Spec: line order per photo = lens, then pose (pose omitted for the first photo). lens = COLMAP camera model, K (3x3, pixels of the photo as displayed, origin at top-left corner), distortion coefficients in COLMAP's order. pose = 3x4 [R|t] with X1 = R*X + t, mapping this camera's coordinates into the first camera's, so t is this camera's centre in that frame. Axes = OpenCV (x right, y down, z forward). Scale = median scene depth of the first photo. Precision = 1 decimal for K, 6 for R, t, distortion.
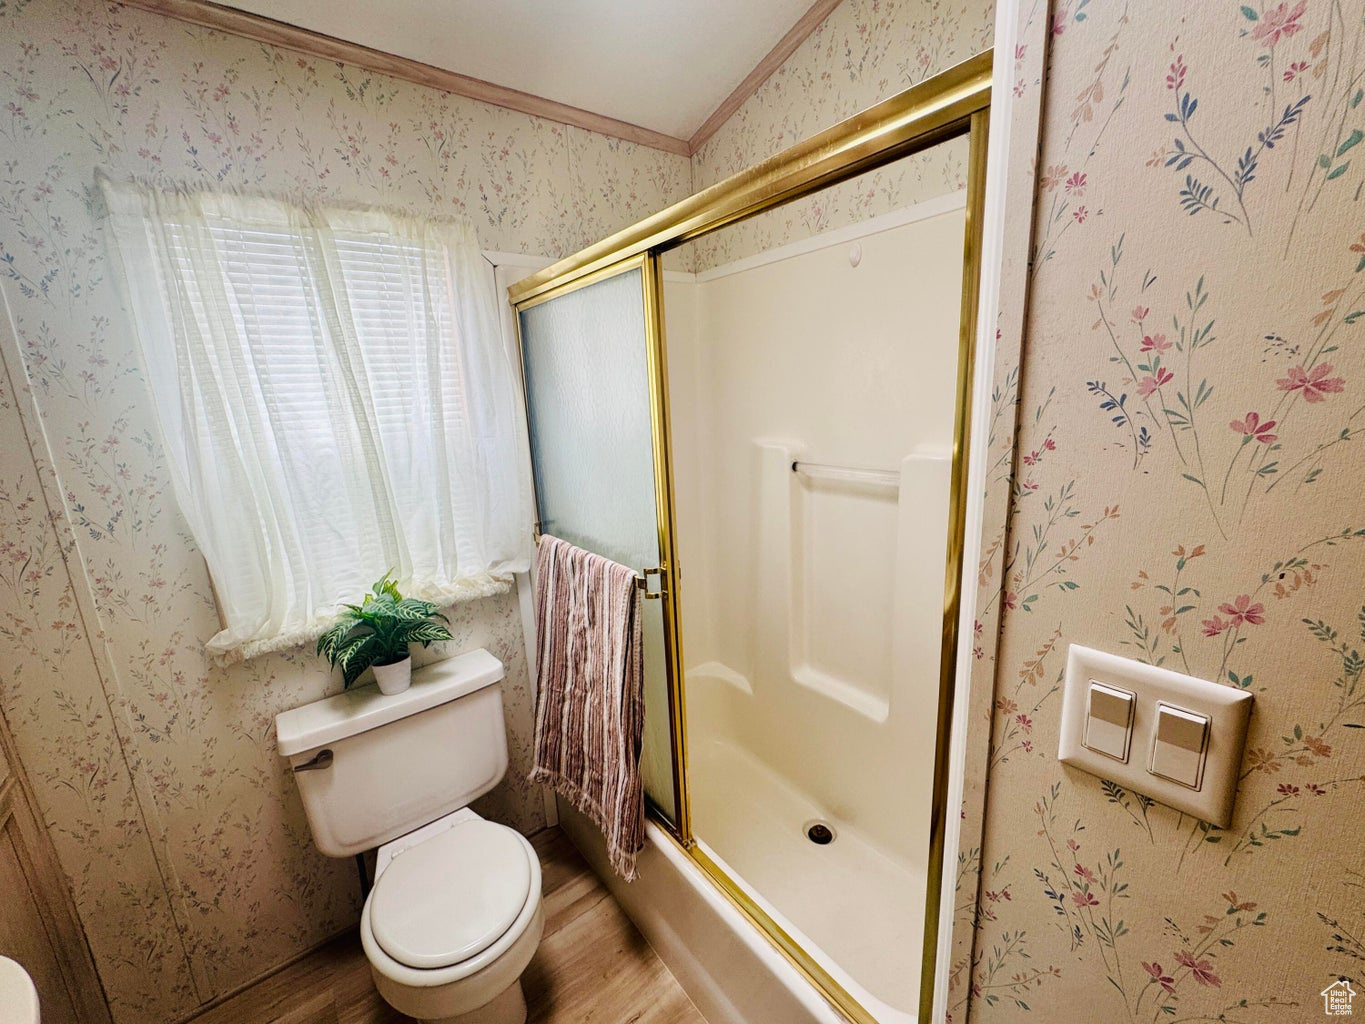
lens RADIAL K [[546.6, 0, 683.2], [0, 546.6, 511.0], [0, 0, 1]] dist [-0.003024, 0.000272]
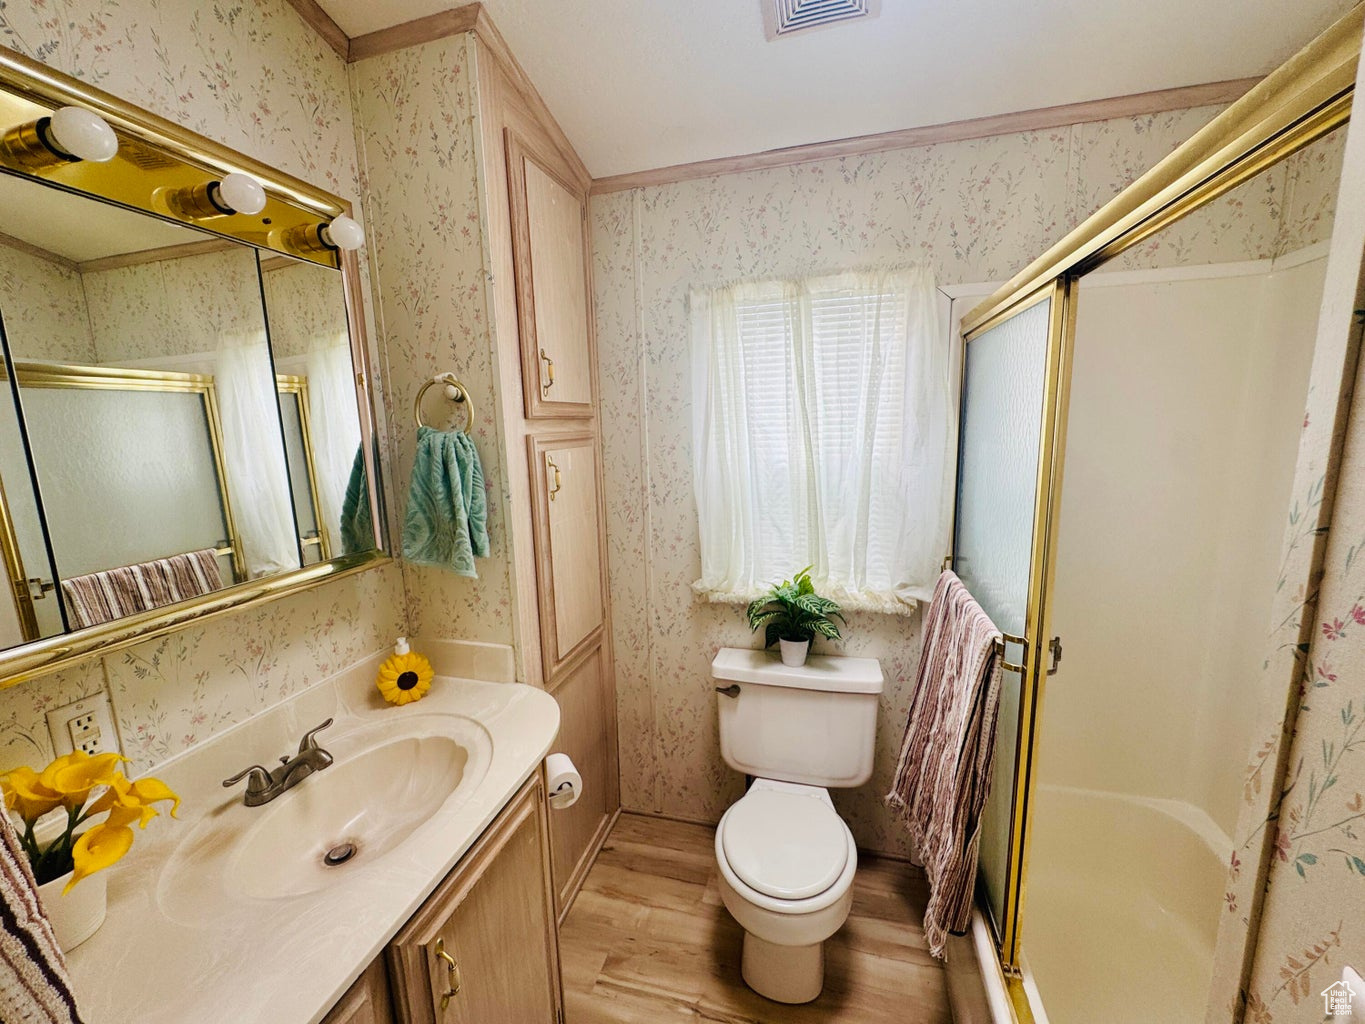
lens RADIAL K [[546.6, 0, 683.2], [0, 546.6, 511.0], [0, 0, 1]] dist [-0.003024, 0.000272]
pose [[0.601990, 0.162004, -0.781897, 0.236539], [-0.174670, 0.982205, 0.069026, -0.050706], [0.779165, 0.095021, 0.619575, 0.022261]]
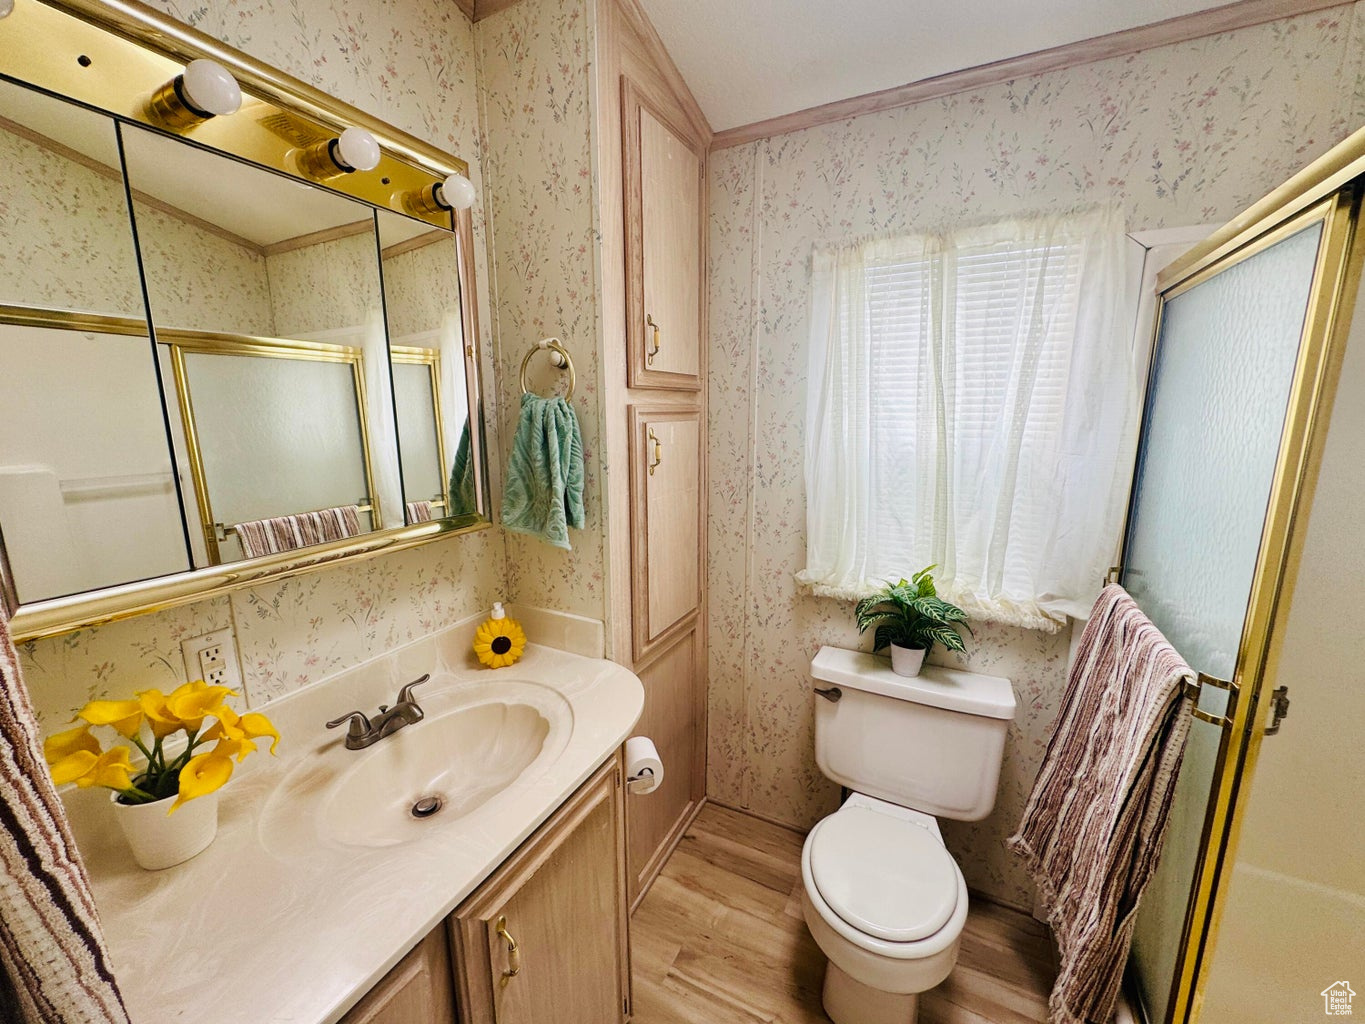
lens RADIAL K [[546.6, 0, 683.2], [0, 546.6, 511.0], [0, 0, 1]] dist [-0.003024, 0.000272]
pose [[0.423585, 0.216197, -0.879679, 0.180231], [-0.212788, 0.967677, 0.135363, -0.037679], [0.880510, 0.129847, 0.455897, 0.080993]]
